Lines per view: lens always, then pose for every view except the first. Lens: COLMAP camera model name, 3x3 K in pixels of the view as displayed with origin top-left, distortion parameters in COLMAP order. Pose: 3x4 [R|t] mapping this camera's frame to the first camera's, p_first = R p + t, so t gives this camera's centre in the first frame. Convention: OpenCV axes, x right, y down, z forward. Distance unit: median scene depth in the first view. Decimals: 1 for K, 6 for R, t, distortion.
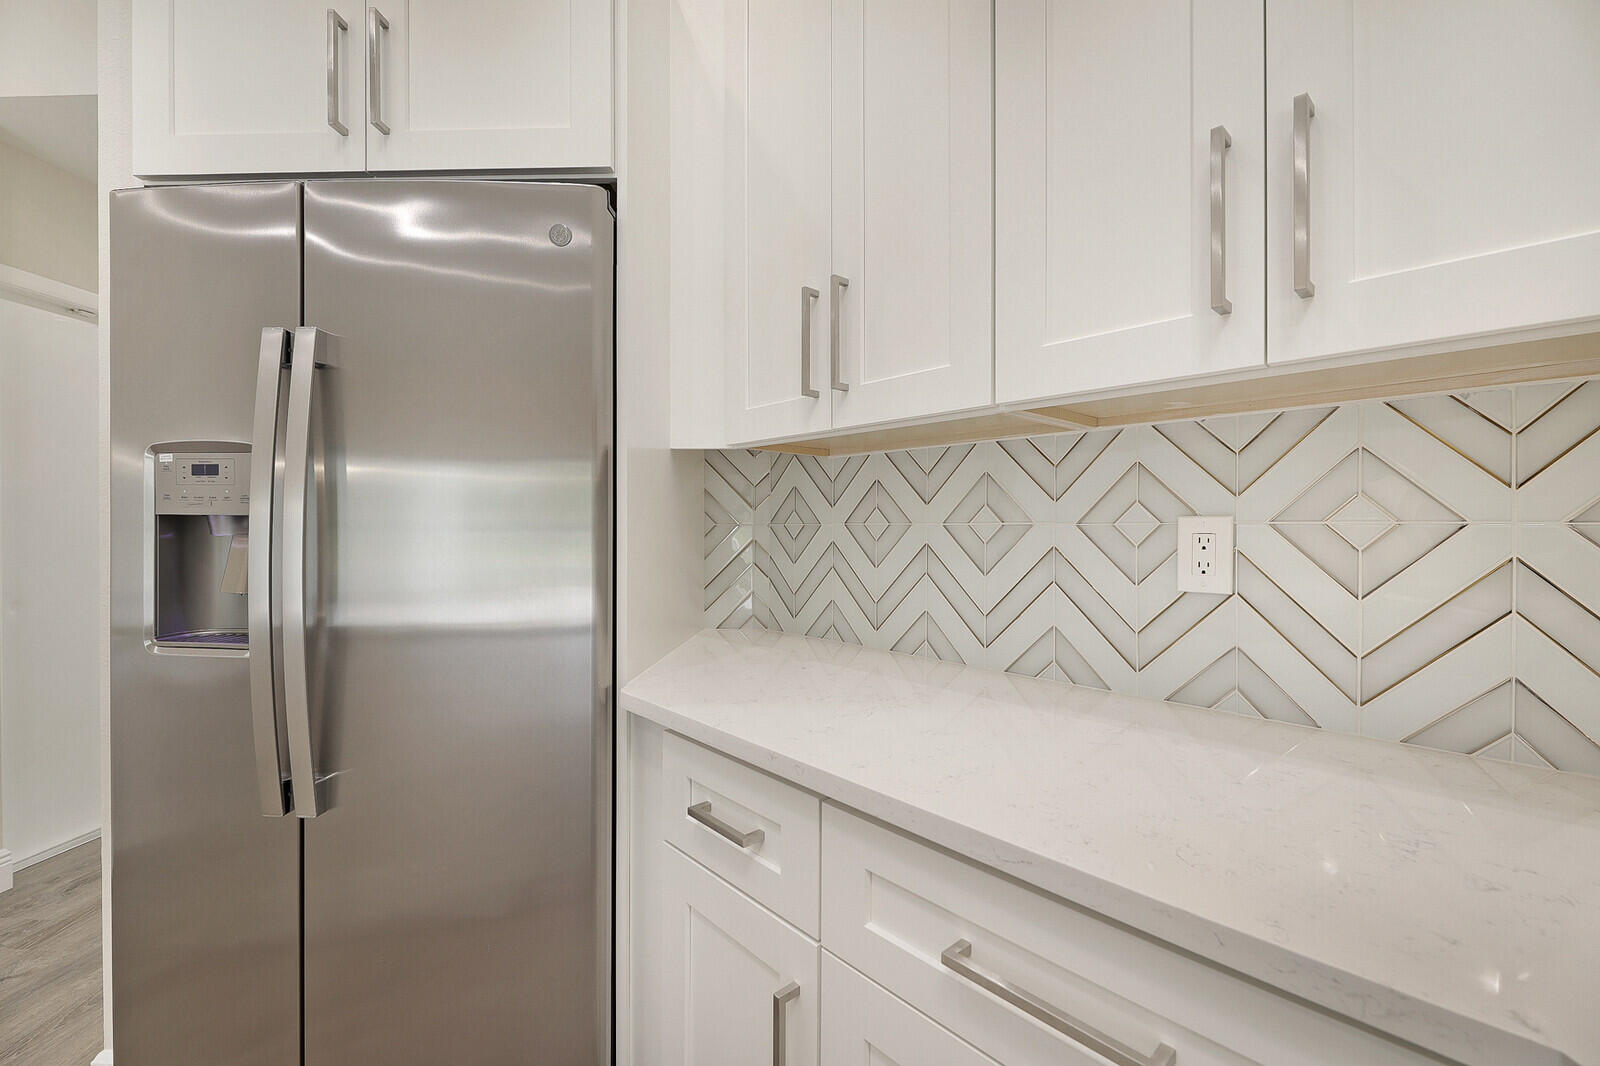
lens RADIAL K [[677.4, 0, 794.4], [0, 677.4, 529.2], [0, 0, 1]] dist [0.000100, 0.000003]
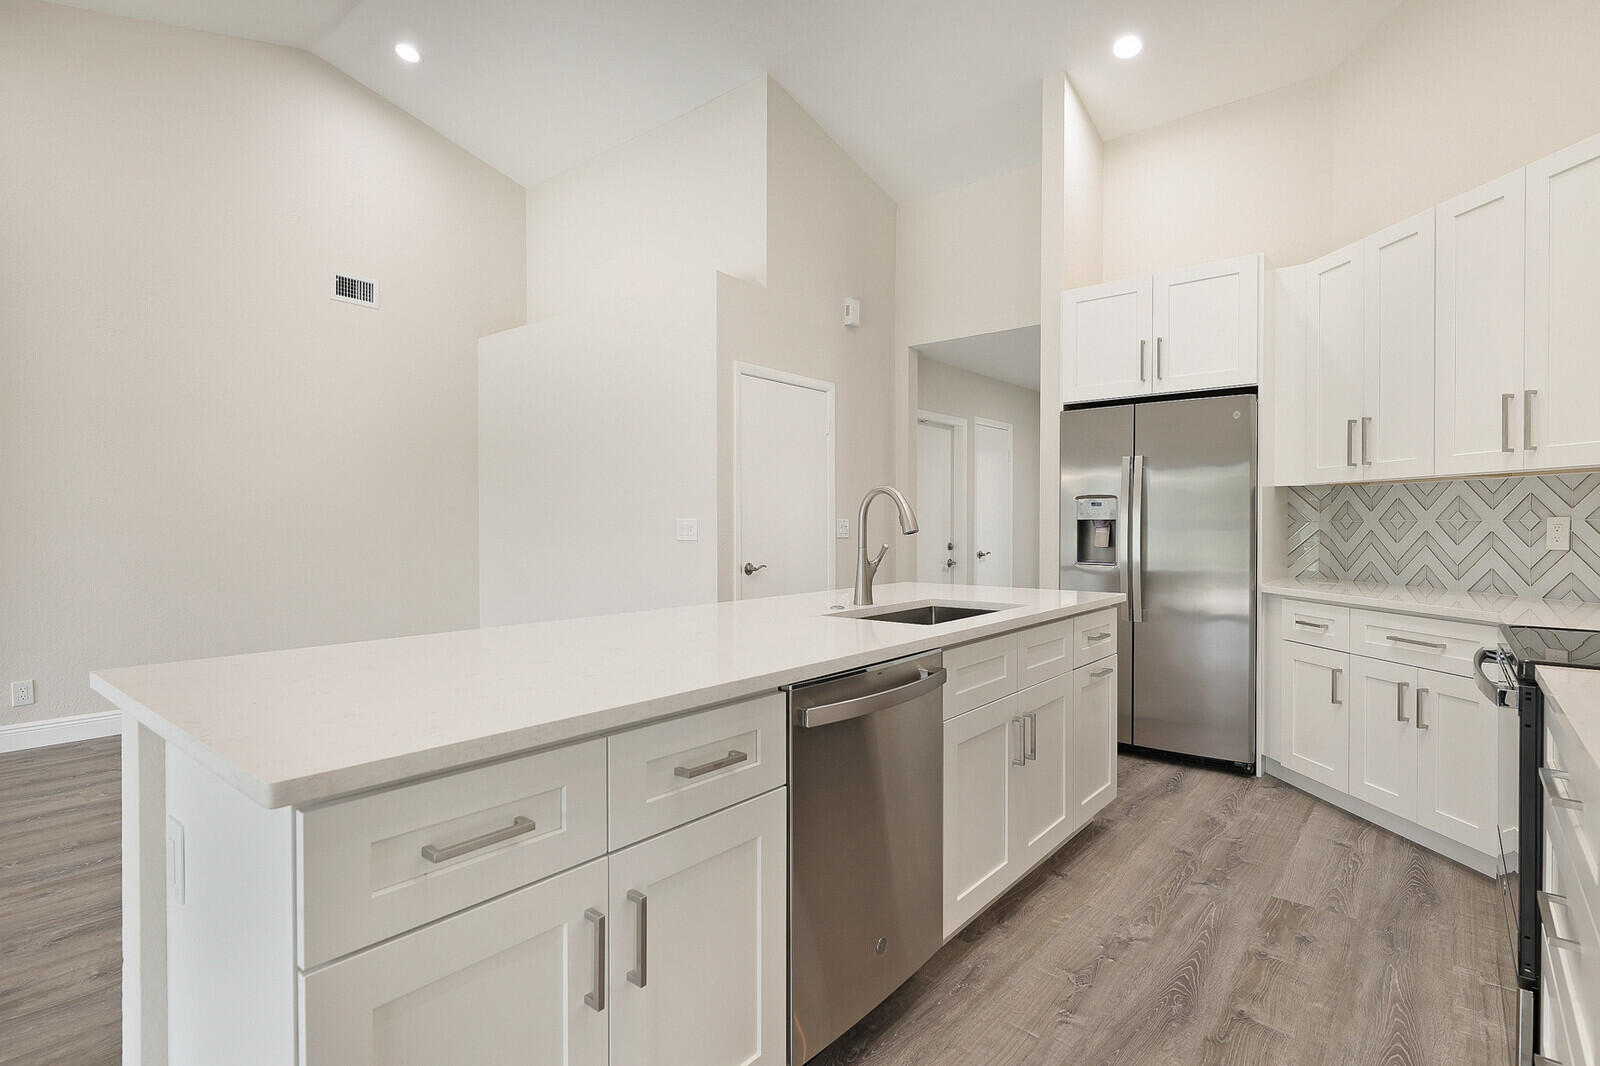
lens RADIAL K [[777.1, 0, 797.8], [0, 777.1, 534.0], [0, 0, 1]] dist [0.001413, -0.001852]
pose [[0.804135, 0.001726, -0.594444, 0.075560], [0.005352, 0.999934, 0.010142, -0.001070], [0.594423, -0.011337, 0.804073, -2.119009]]
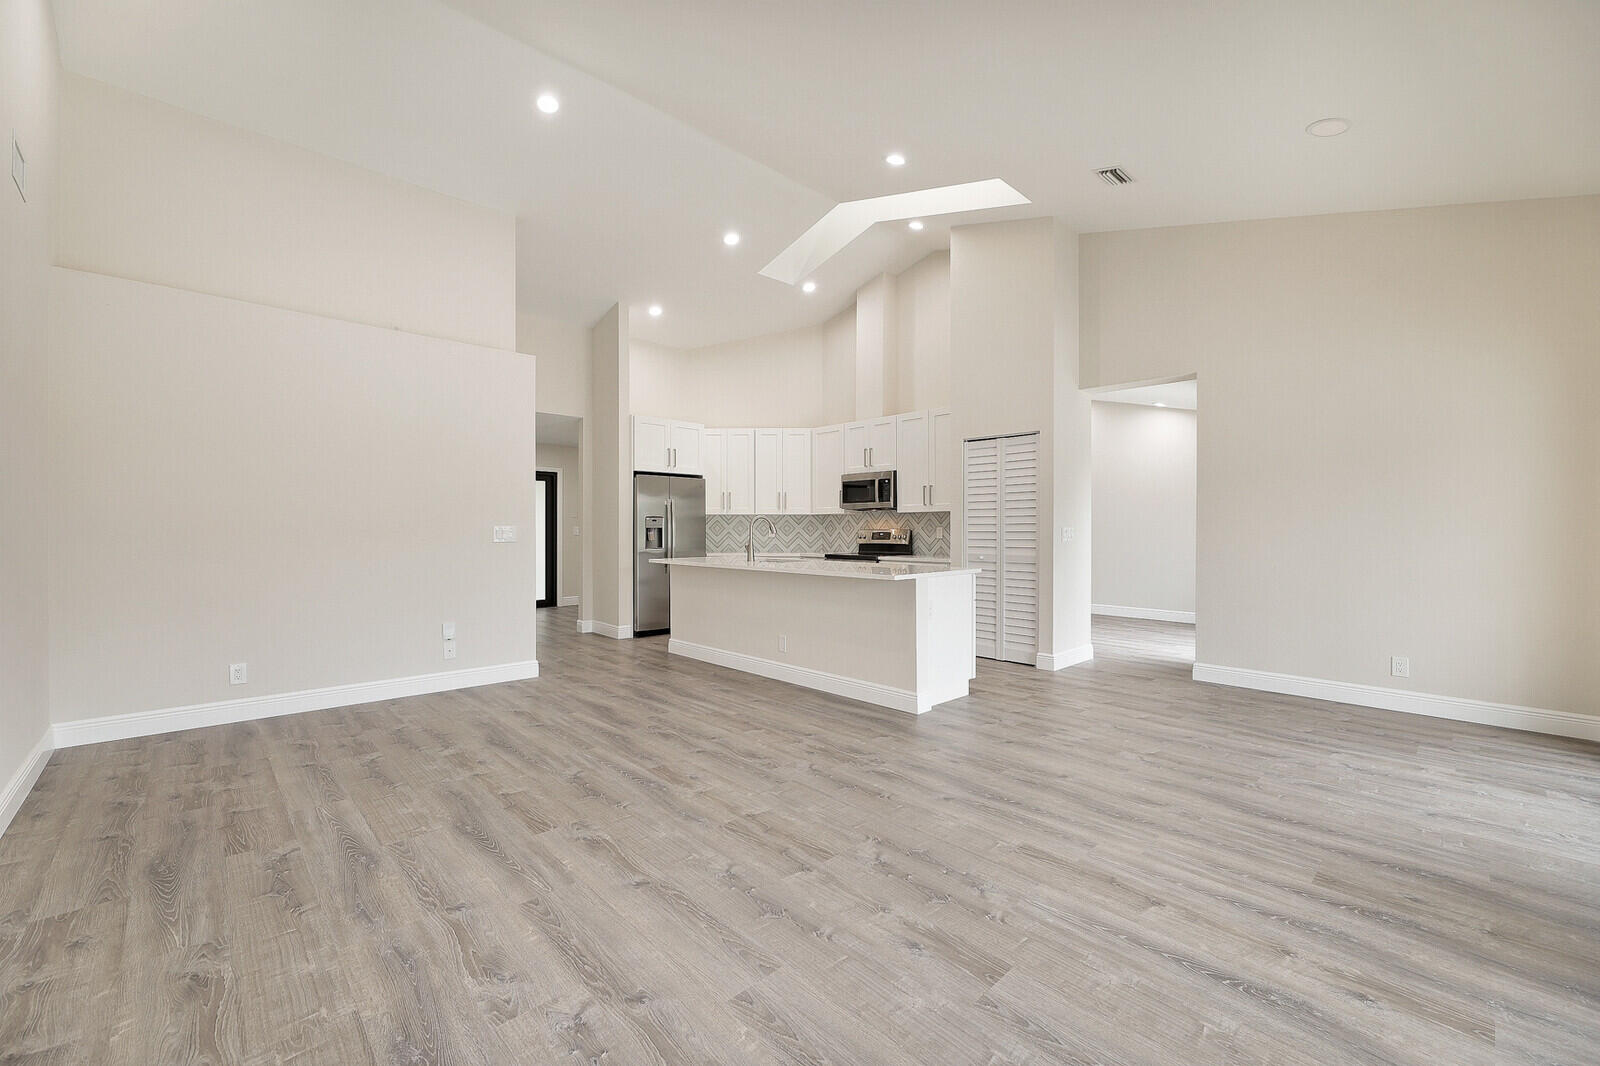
lens RADIAL K [[644.9, 0, 794.0], [0, 644.9, 535.0], [0, 0, 1]] dist [-0.002597, -0.000185]
pose [[0.691278, -0.012561, 0.722480, -3.709766], [0.002915, 0.999889, 0.014595, -0.032829], [-0.722583, -0.007983, 0.691238, -3.498876]]
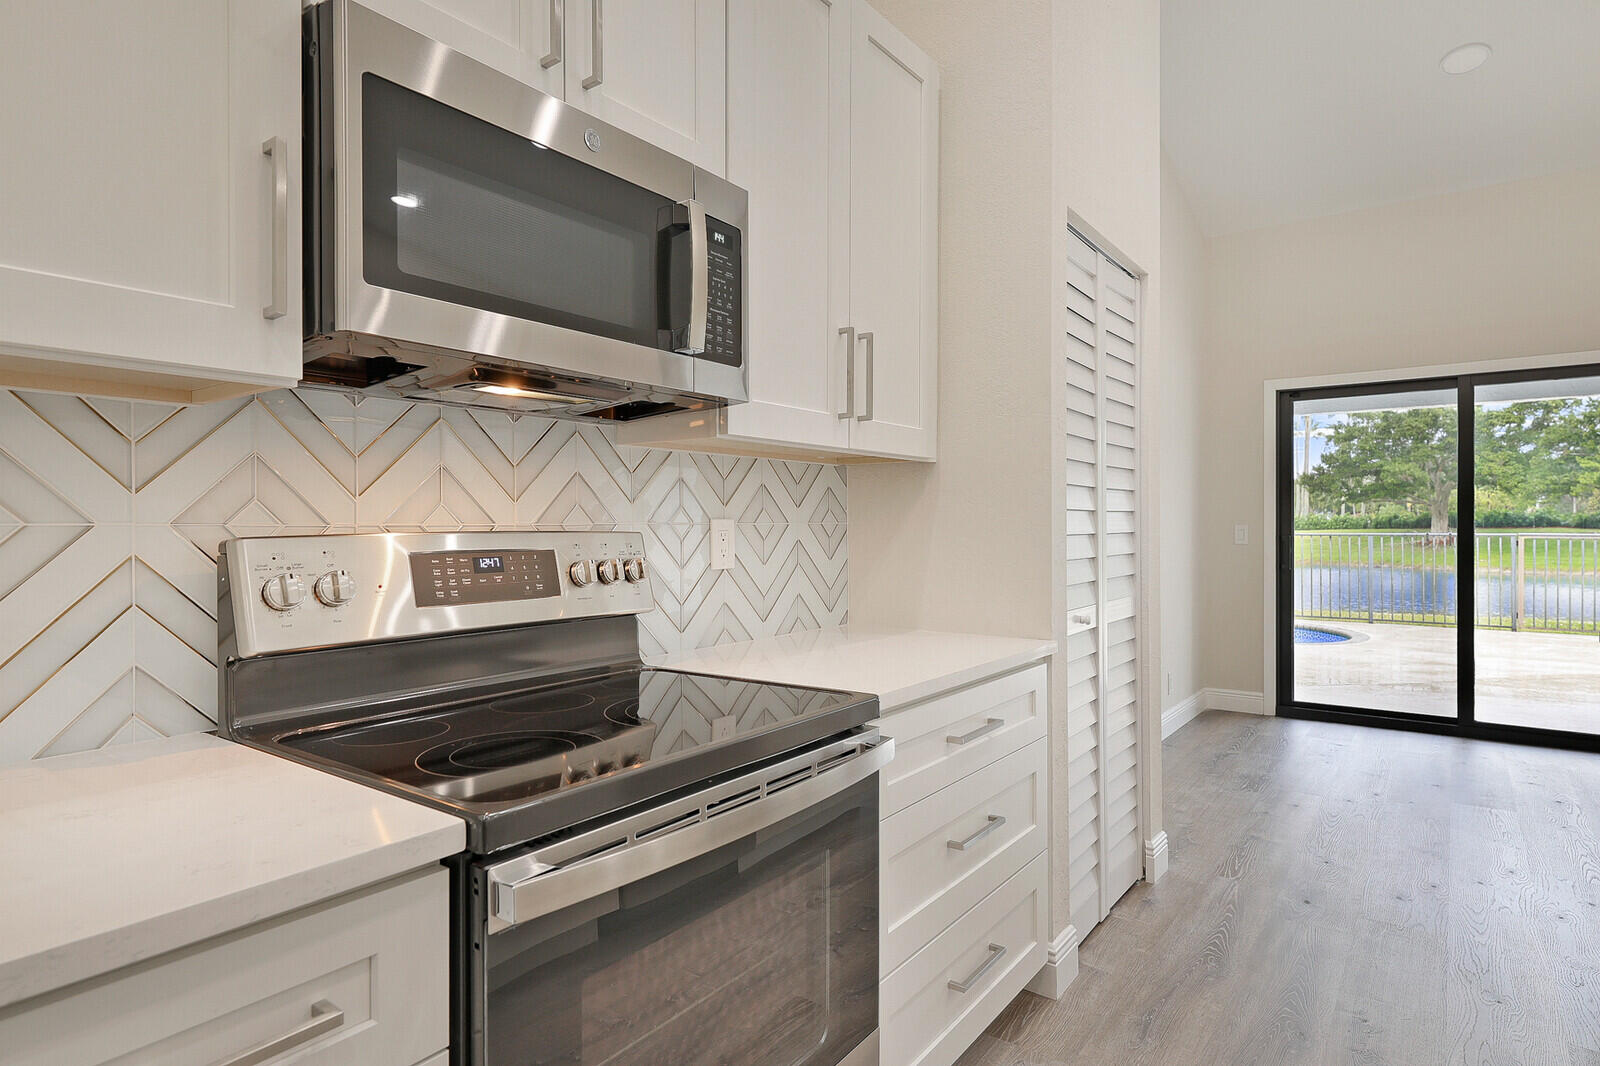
lens RADIAL K [[865.5, 0, 795.8], [0, 865.5, 534.9], [0, 0, 1]] dist [-0.000249, -0.001480]
pose [[-0.834342, -0.007206, 0.551200, -0.250026], [-0.001007, 0.999933, 0.011549, -0.006796], [-0.551247, 0.009081, -0.834293, 0.365489]]
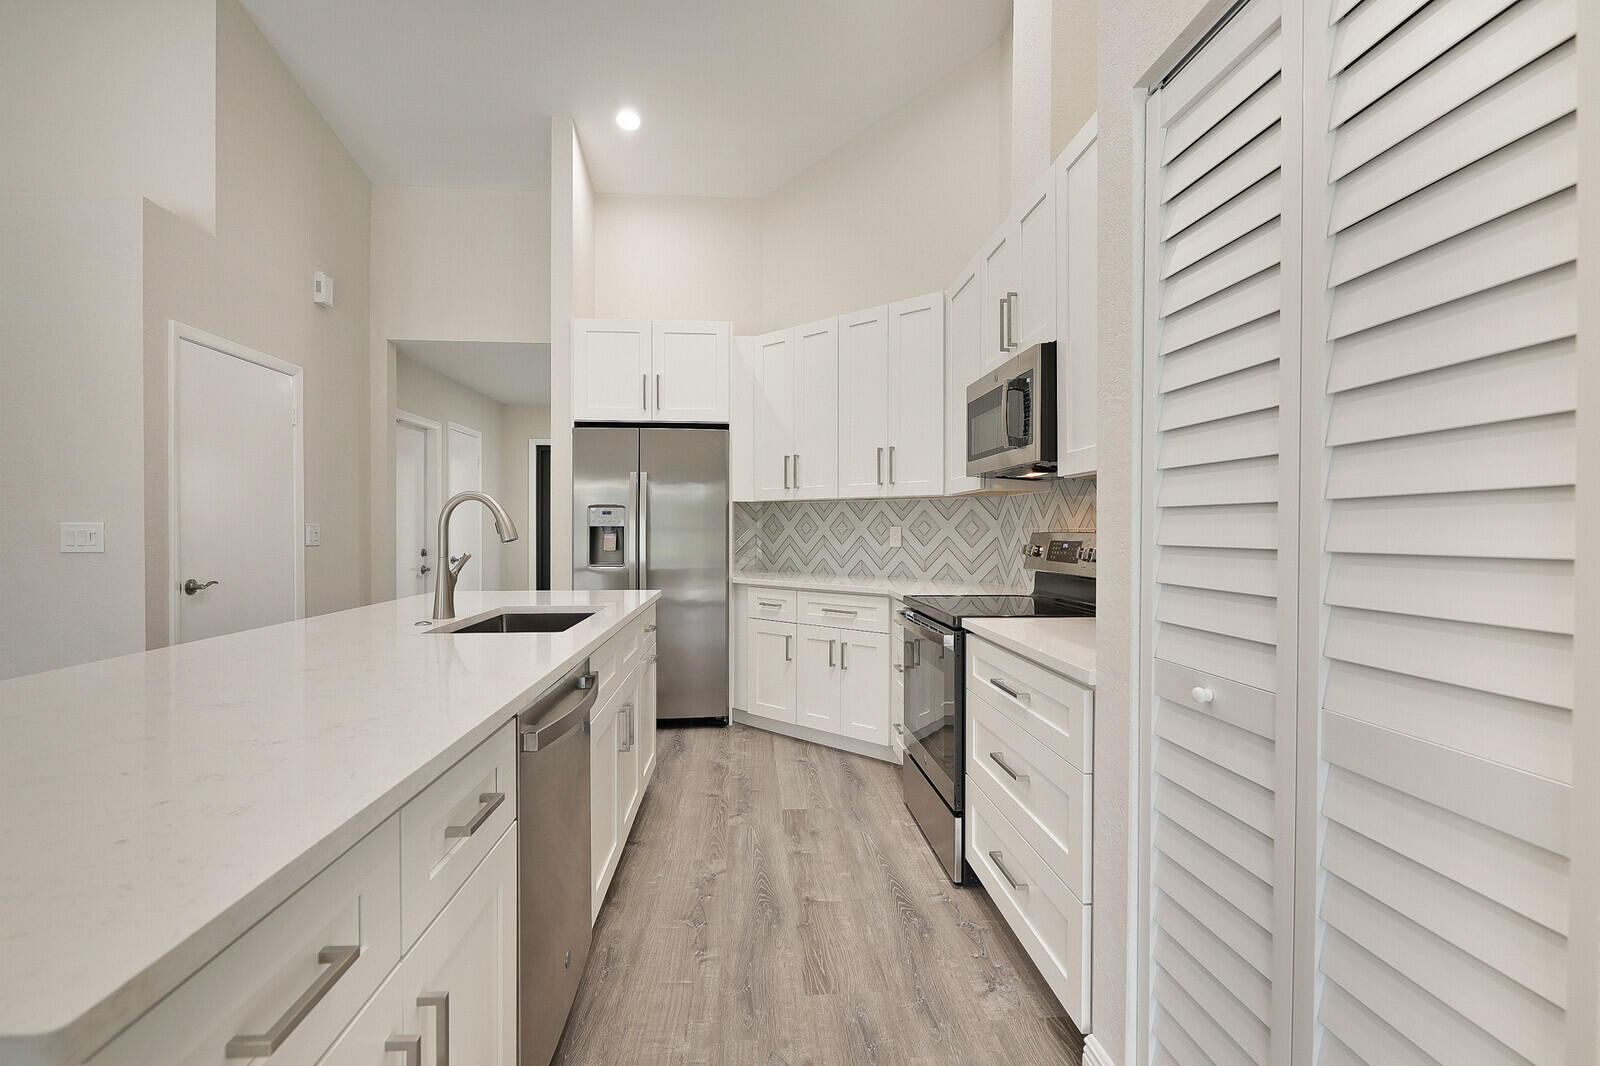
lens RADIAL K [[707.3, 0, 798.6], [0, 707.3, 537.8], [0, 0, 1]] dist [-0.003992, 0.000653]
pose [[0.991451, -0.004813, 0.130390, -0.338127], [0.002889, 0.999884, 0.014943, -0.013014], [-0.130446, -0.014439, 0.991350, -2.195588]]
